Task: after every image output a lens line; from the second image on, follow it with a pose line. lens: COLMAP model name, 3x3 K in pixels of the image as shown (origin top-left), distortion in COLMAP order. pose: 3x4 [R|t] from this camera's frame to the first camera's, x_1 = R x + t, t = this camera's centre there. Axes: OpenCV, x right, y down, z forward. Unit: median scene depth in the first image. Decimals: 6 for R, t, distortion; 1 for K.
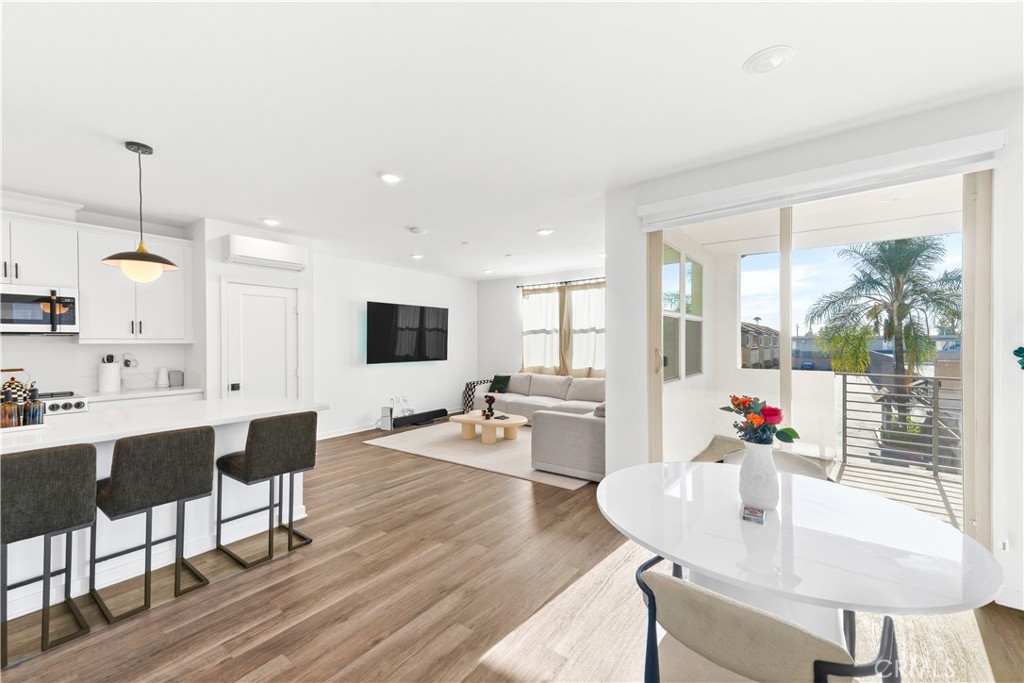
lens RADIAL K [[410.1, 0, 512.0], [0, 410.1, 341.5], [0, 0, 1]] dist [0.000543, 0.000022]
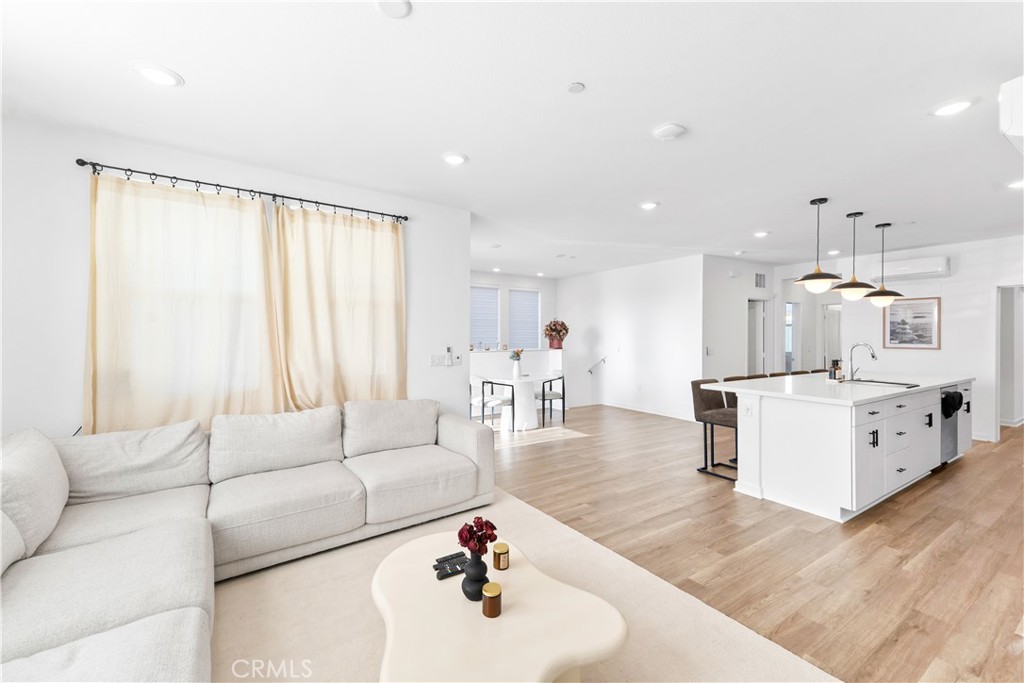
lens RADIAL K [[410.1, 0, 512.0], [0, 410.1, 341.5], [0, 0, 1]] dist [0.000543, 0.000022]
pose [[-0.946382, -0.002400, 0.323041, -0.069849], [0.001186, 0.999940, 0.010903, 0.003279], [-0.323048, 0.010701, -0.946322, 0.533831]]
